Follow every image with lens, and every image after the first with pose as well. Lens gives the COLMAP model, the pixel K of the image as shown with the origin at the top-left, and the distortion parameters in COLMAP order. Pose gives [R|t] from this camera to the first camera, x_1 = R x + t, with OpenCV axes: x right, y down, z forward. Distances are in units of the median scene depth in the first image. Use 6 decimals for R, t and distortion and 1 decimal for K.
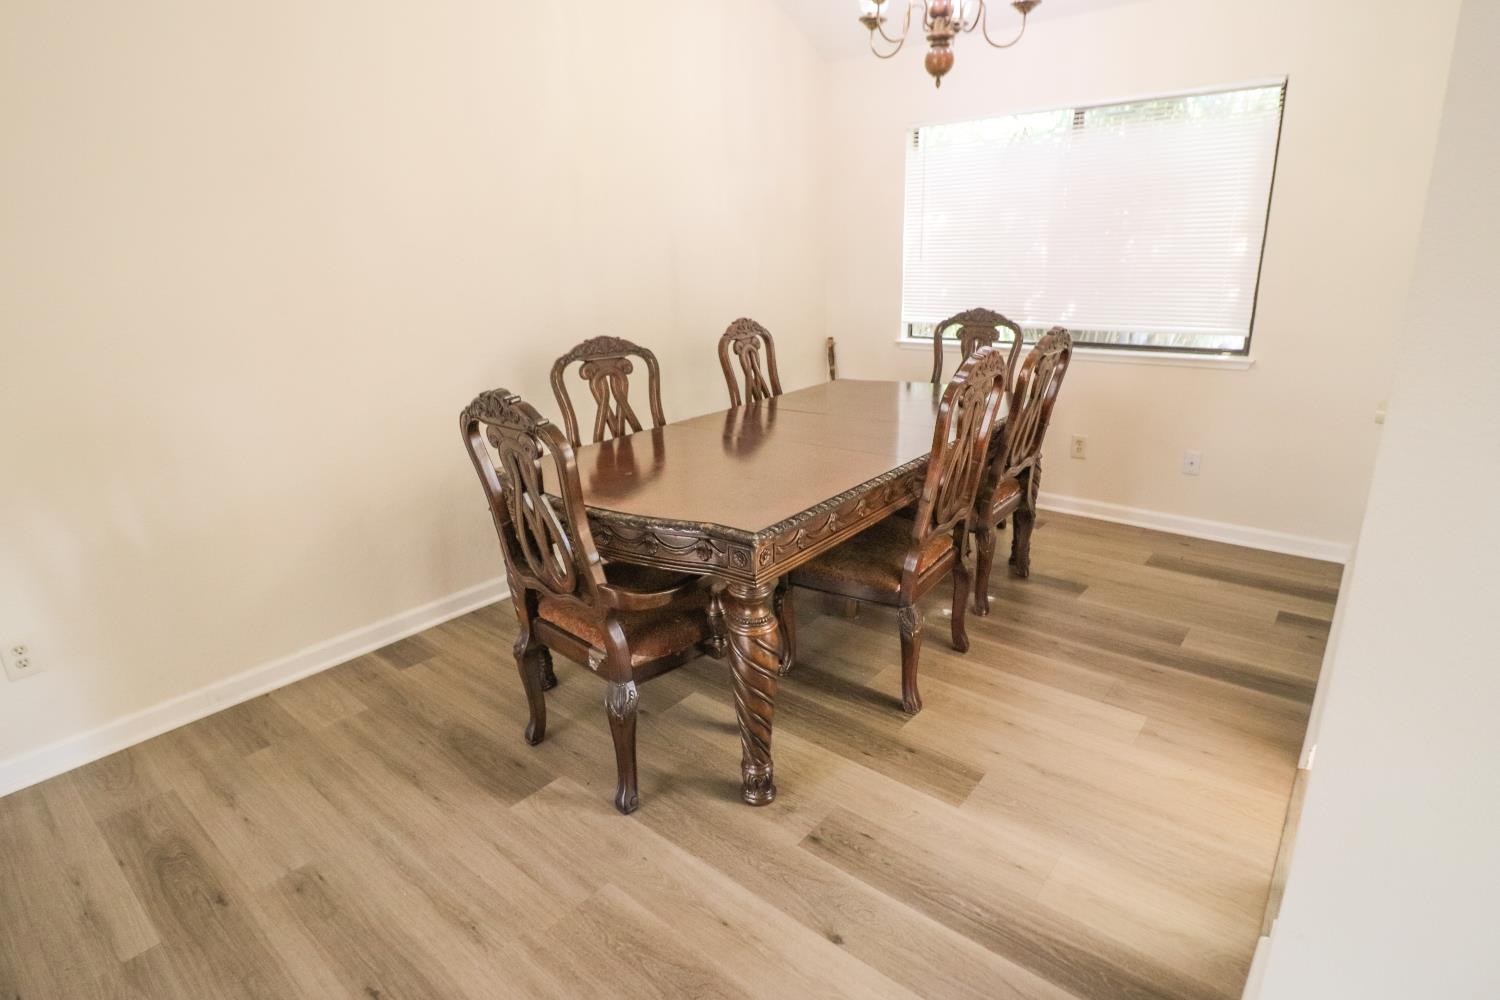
lens RADIAL K [[774.4, 0, 755.0], [0, 774.4, 487.5], [0, 0, 1]] dist [-0.001731, -0.001161]
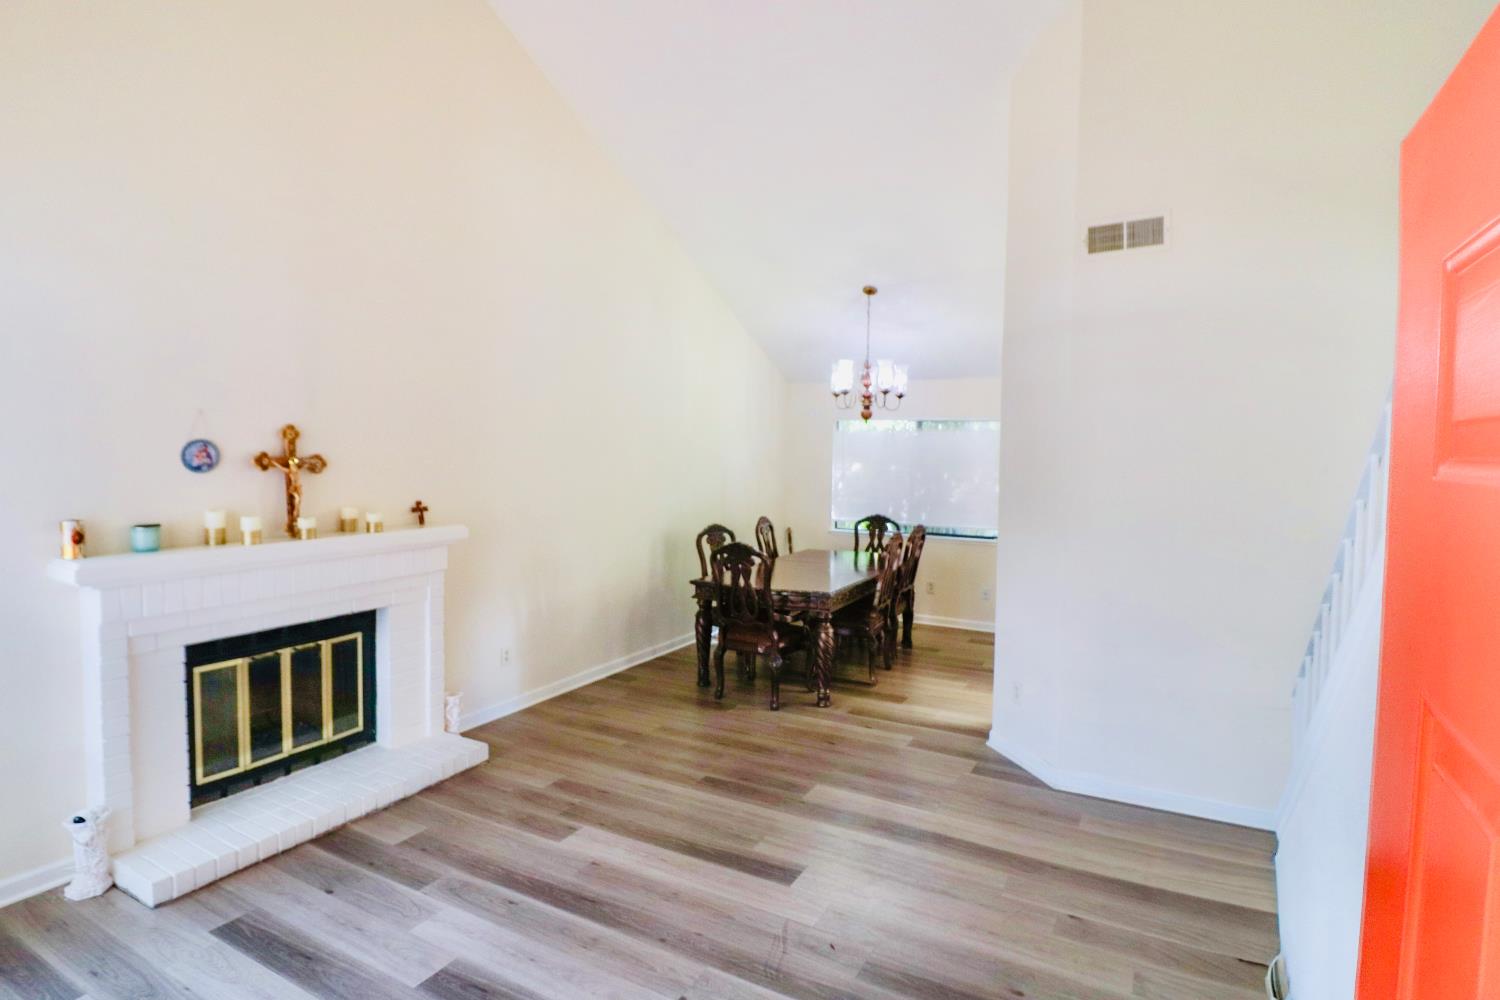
lens RADIAL K [[774.4, 0, 755.0], [0, 774.4, 487.5], [0, 0, 1]] dist [-0.001731, -0.001161]
pose [[0.982180, 0.030185, 0.185502, -0.544530], [0.016401, 0.969487, -0.244595, 0.251935], [-0.187224, 0.243279, 0.951716, -1.172934]]
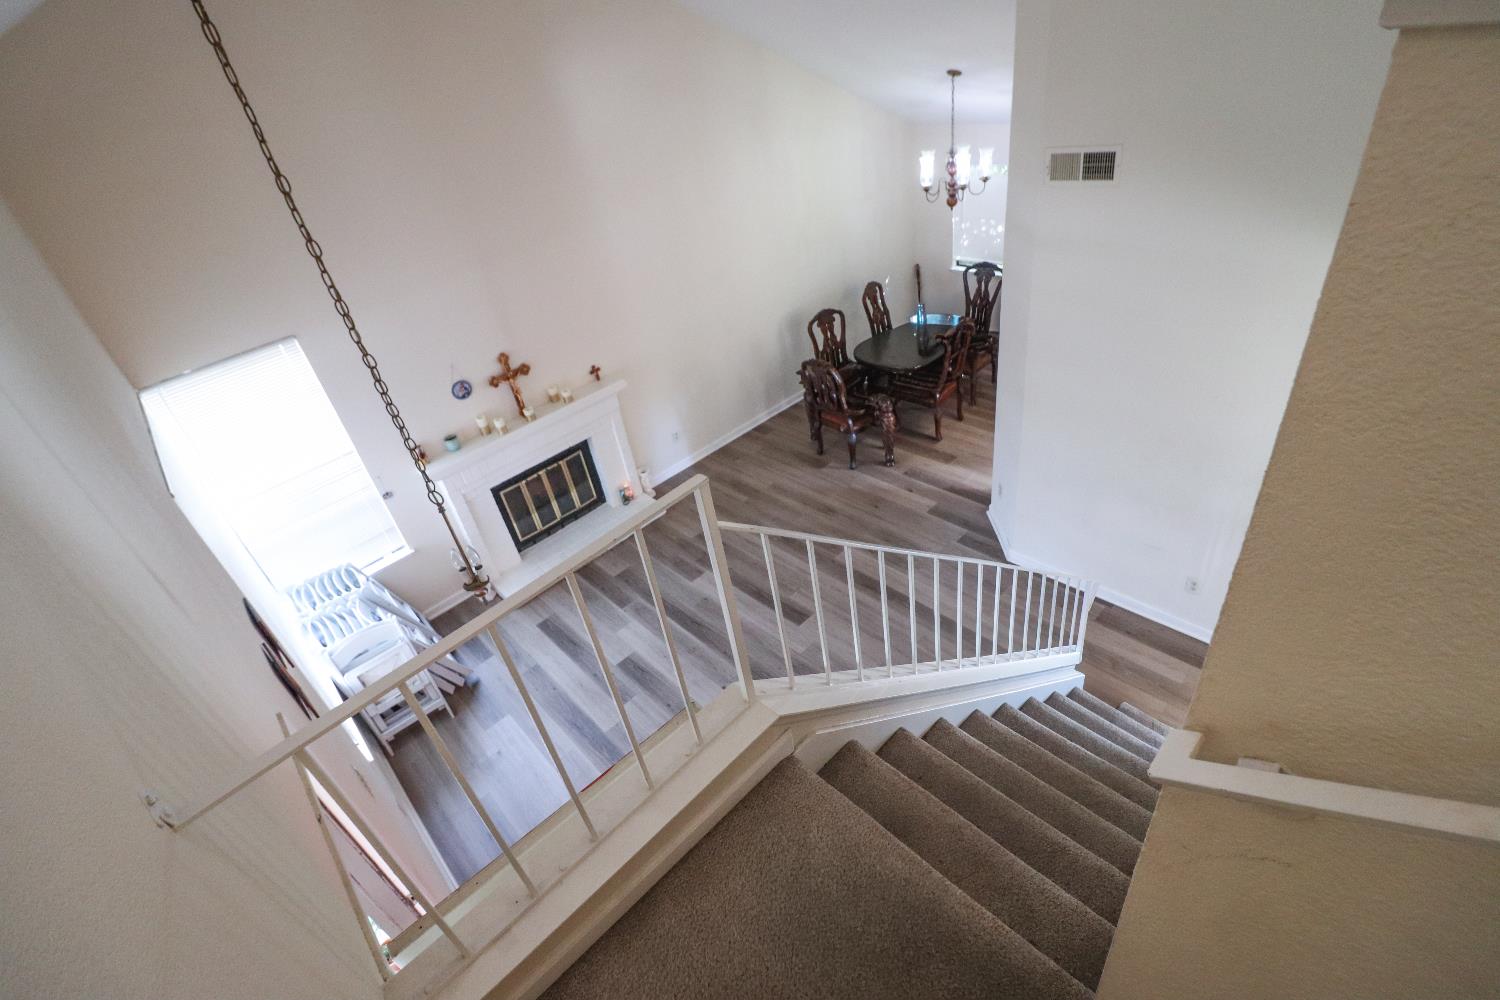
lens RADIAL K [[684.5, 0, 757.4], [0, 684.5, 485.9], [0, 0, 1]] dist [-0.000487, -0.000300]
pose [[0.985914, -0.031167, -0.164325, -0.063628], [0.079051, 0.952654, 0.293600, -0.367310], [0.147394, -0.302454, 0.941699, -1.599872]]
